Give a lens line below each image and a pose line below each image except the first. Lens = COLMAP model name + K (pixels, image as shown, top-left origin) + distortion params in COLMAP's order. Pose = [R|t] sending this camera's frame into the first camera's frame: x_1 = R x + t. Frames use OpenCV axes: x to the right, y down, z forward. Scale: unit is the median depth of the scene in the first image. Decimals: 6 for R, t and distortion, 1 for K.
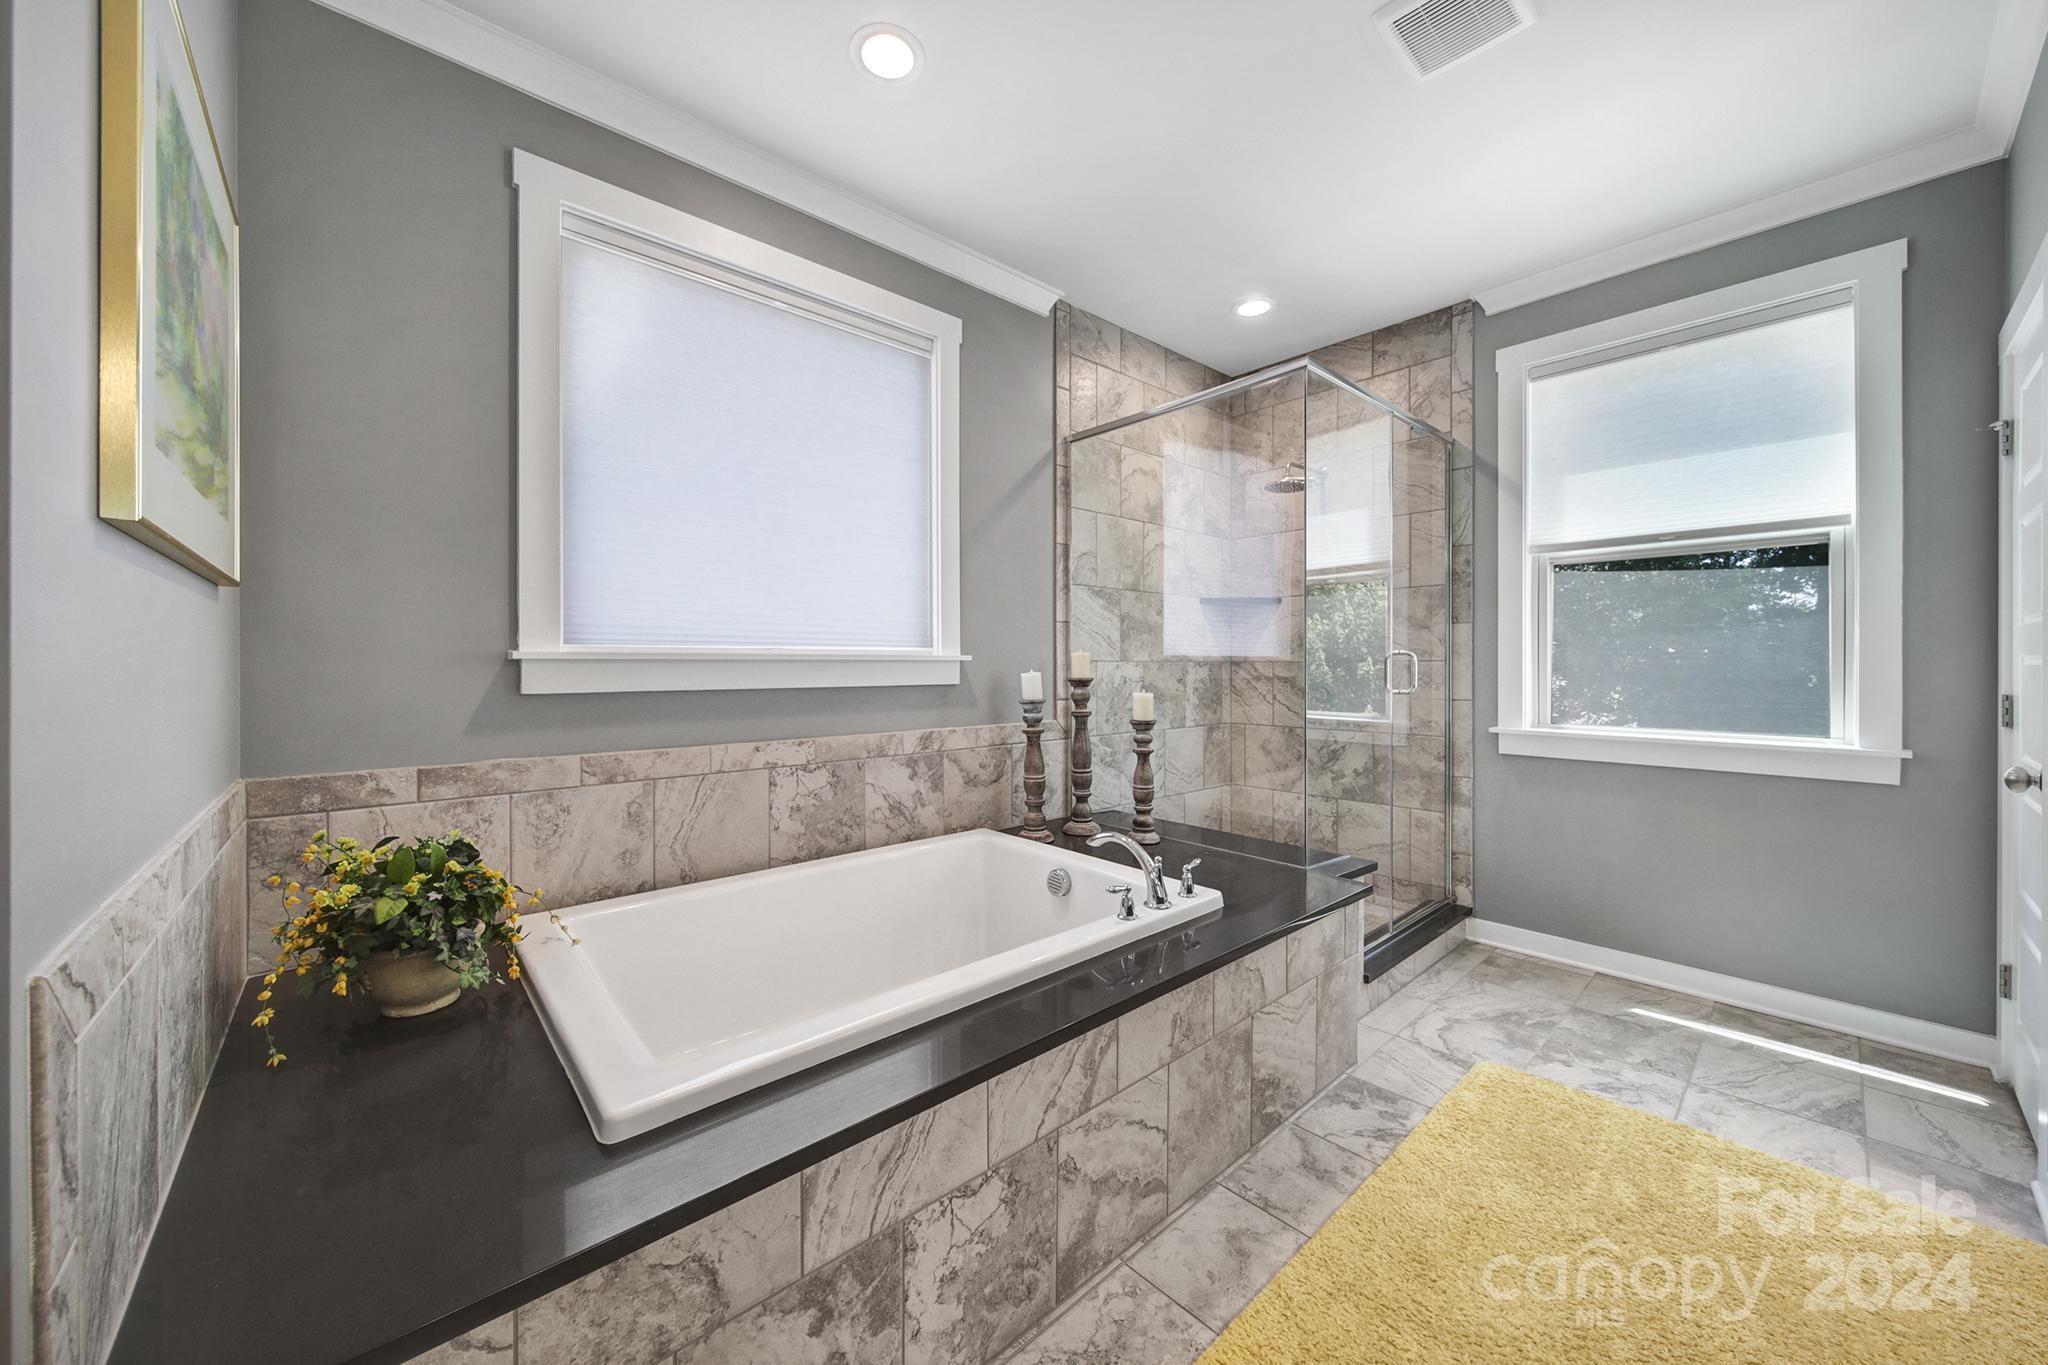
lens RADIAL K [[732.4, 0, 1026.8], [0, 732.4, 668.2], [0, 0, 1]] dist [-0.001442, -0.000442]
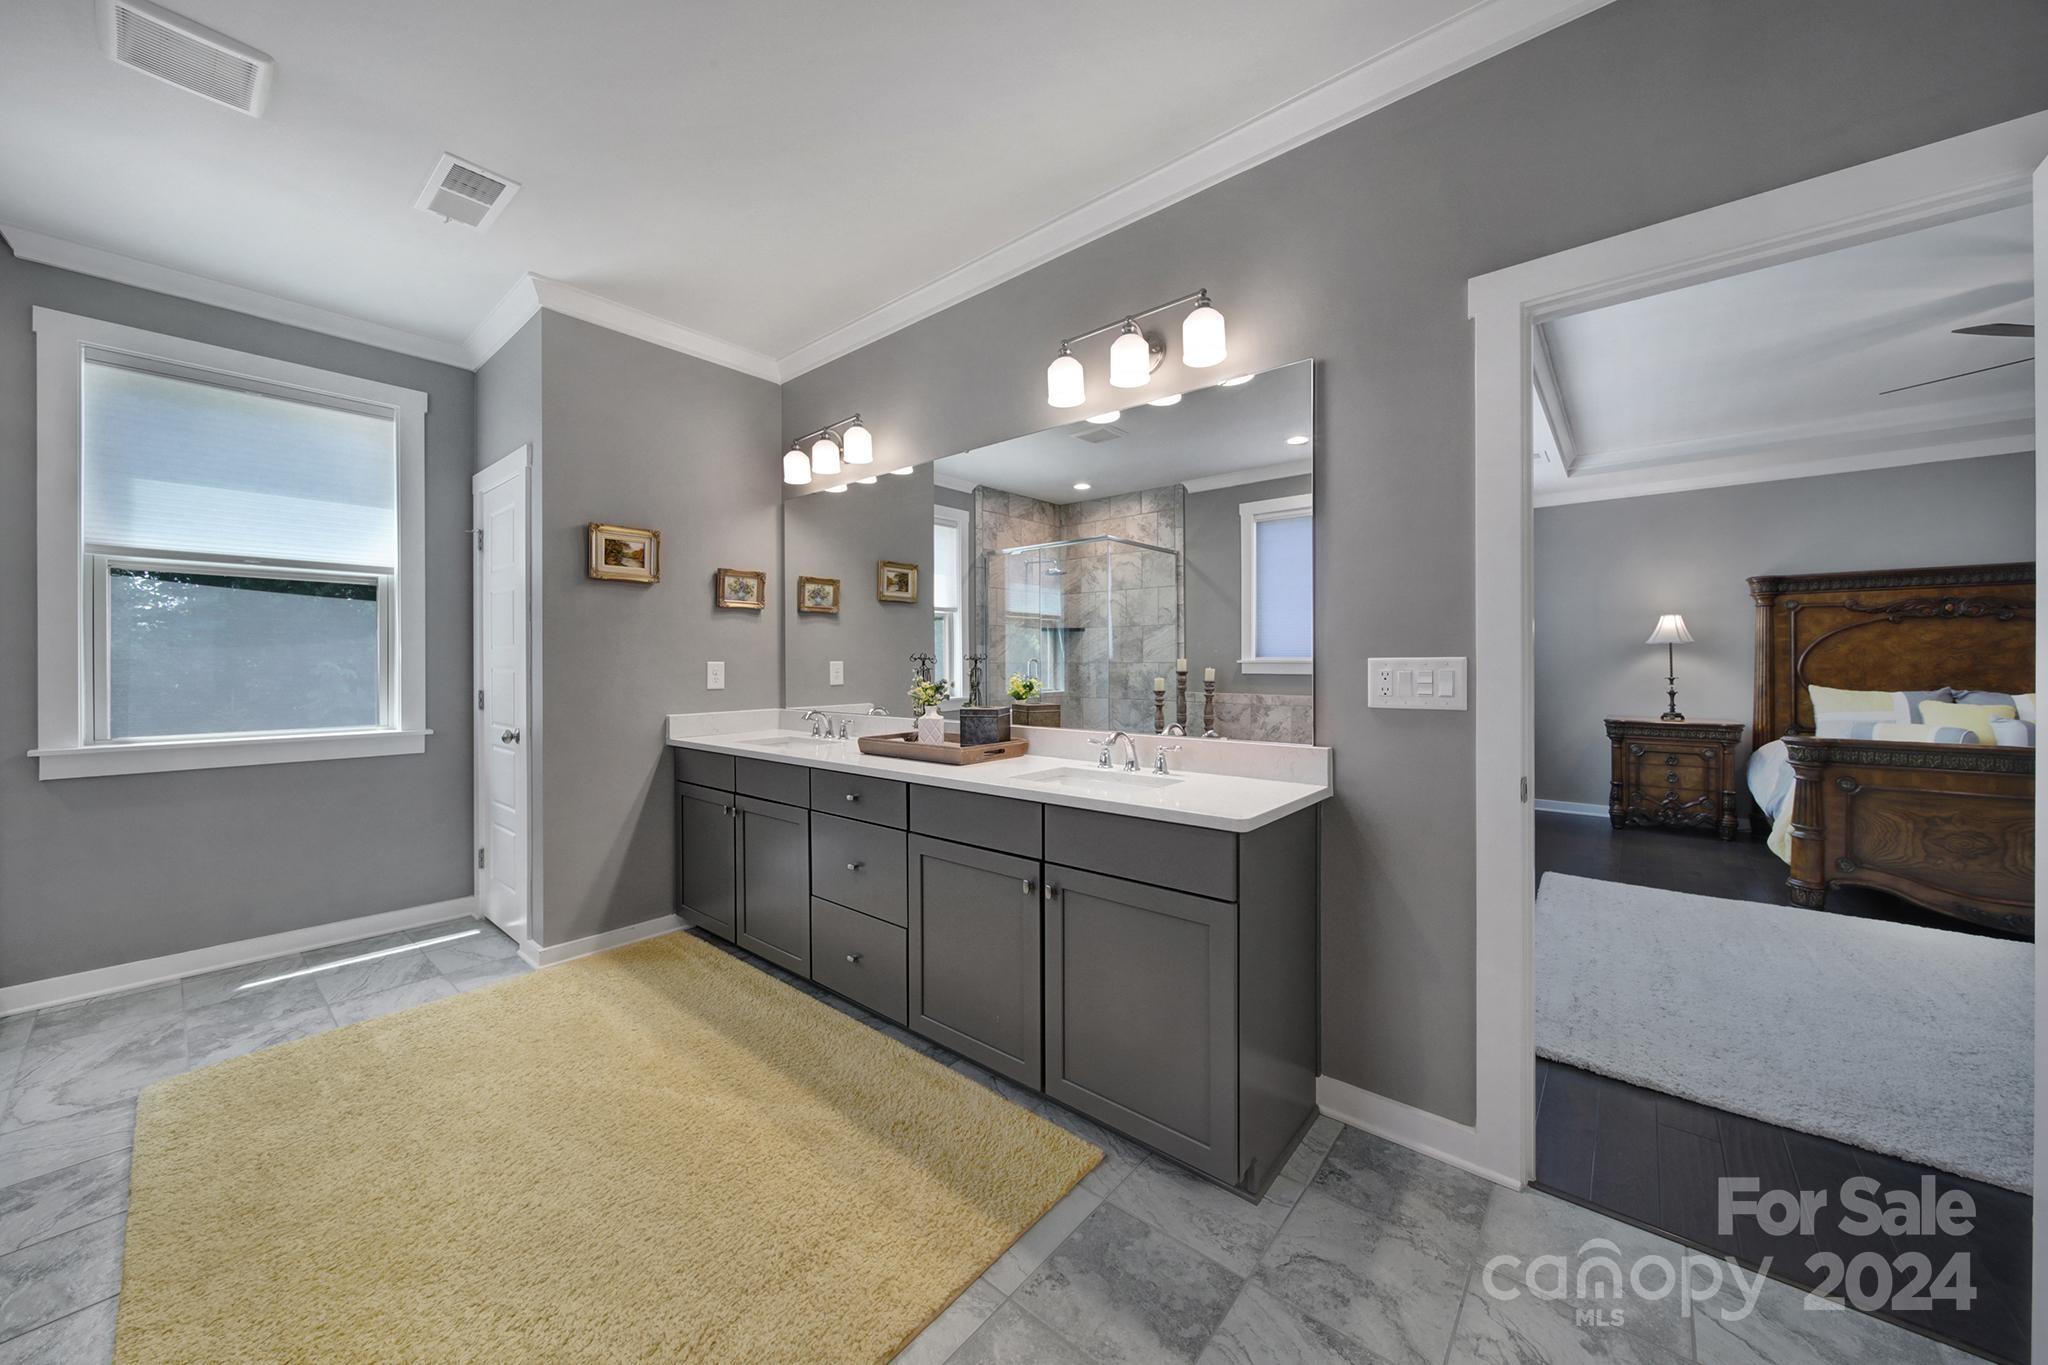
lens RADIAL K [[732.4, 0, 1026.8], [0, 732.4, 668.2], [0, 0, 1]] dist [-0.001442, -0.000442]
pose [[-0.139578, -0.006233, 0.990191, -0.463619], [0.003715, 0.999970, 0.006818, -0.019952], [-0.990204, 0.004631, -0.139551, -0.024394]]
